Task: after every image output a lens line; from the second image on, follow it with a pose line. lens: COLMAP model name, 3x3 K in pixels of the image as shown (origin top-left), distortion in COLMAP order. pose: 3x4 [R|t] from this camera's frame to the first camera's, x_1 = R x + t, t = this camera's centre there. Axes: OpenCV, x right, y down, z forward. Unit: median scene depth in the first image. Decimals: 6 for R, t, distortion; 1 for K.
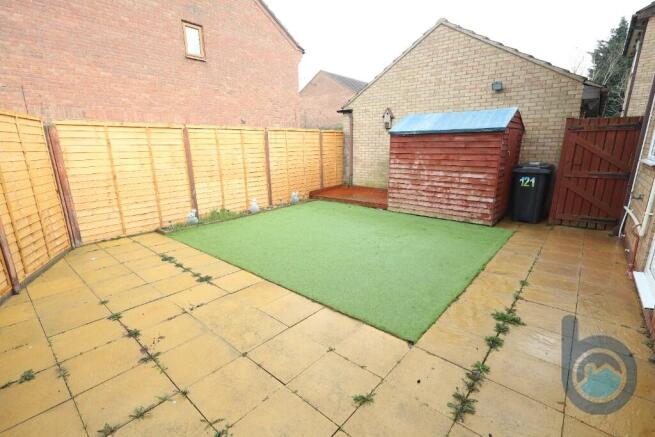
lens RADIAL K [[302.3, 0, 324.9], [0, 302.3, 221.7], [0, 0, 1]] dist [-0.002003, 0.001921]
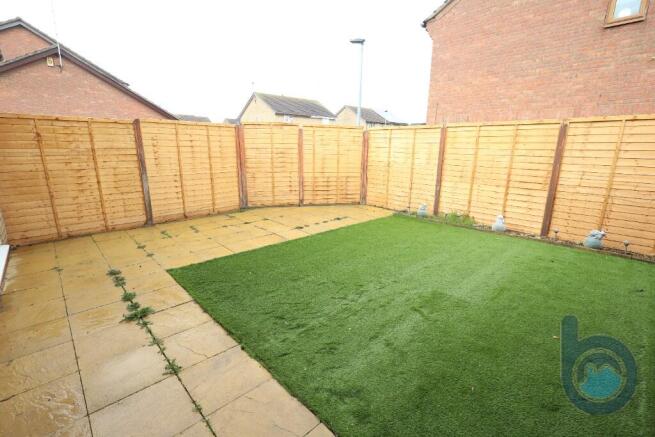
lens RADIAL K [[302.3, 0, 323.6], [0, 302.3, 217.1], [0, 0, 1]] dist [-0.002003, 0.001921]
pose [[-0.107788, 0.241829, -0.964314, 0.636695], [-0.255852, 0.930547, 0.261959, -0.178270], [0.960688, 0.274958, -0.038429, 0.688578]]
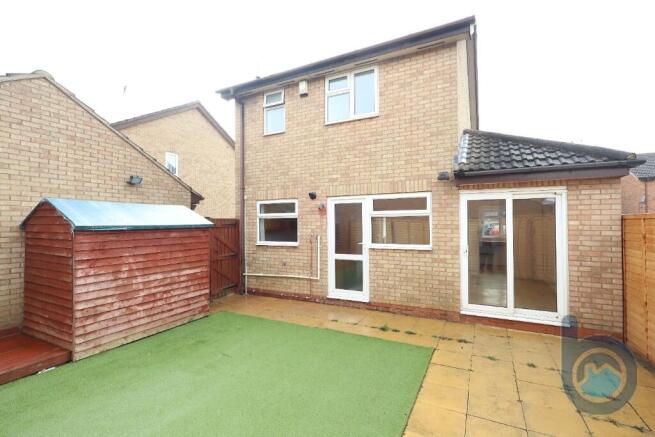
lens RADIAL K [[302.3, 0, 327.0], [0, 302.3, 217.9], [0, 0, 1]] dist [-0.002003, 0.001921]
pose [[-0.242549, 0.023867, 0.969846, -0.518132], [0.249671, 0.967560, 0.038630, -0.228332], [-0.937462, 0.251512, -0.240640, 0.723985]]
